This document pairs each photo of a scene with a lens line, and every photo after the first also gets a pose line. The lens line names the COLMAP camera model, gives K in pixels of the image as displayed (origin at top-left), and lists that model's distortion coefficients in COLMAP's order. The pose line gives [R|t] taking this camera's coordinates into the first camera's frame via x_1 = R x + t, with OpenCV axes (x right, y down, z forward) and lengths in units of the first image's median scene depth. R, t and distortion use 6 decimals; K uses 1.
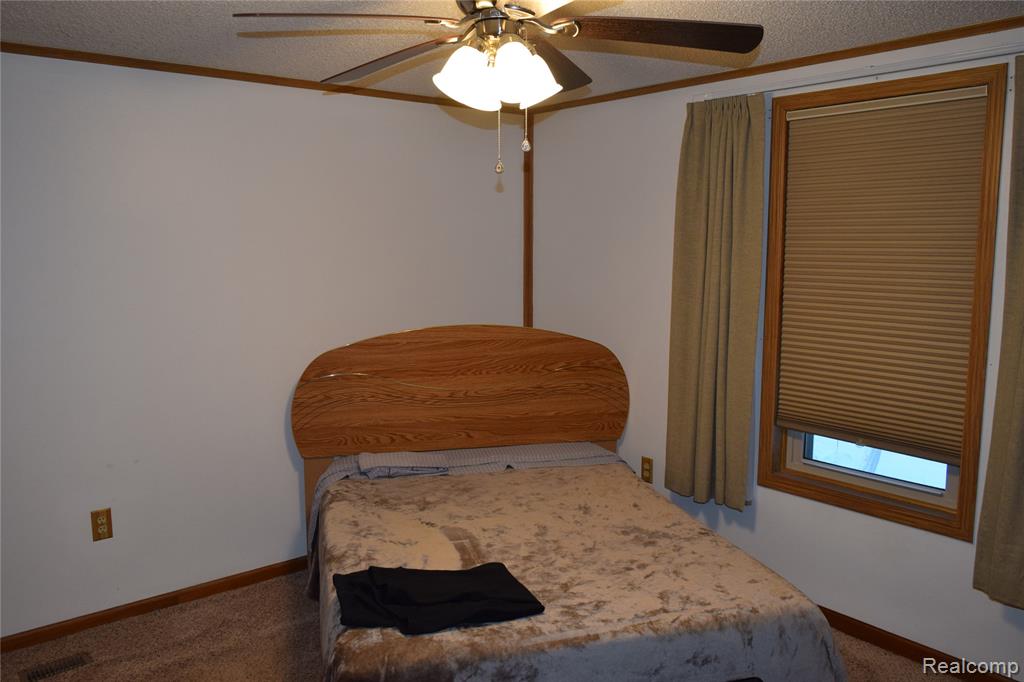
lens RADIAL K [[799.5, 0, 512.0], [0, 799.5, 341.0], [0, 0, 1]] dist [0.001212, -0.000067]
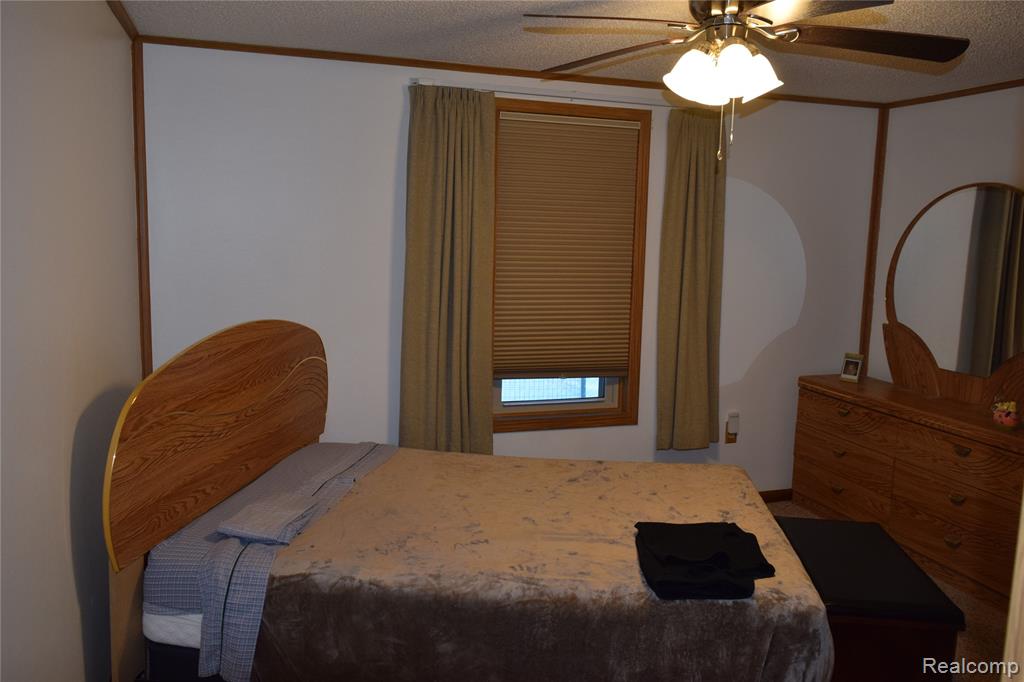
lens RADIAL K [[799.5, 0, 512.0], [0, 799.5, 341.0], [0, 0, 1]] dist [0.001212, -0.000067]
pose [[0.355497, -0.118837, 0.927092, -0.778033], [0.093117, 0.991453, 0.091381, -0.056599], [-0.930027, 0.053843, 0.363525, 0.571311]]
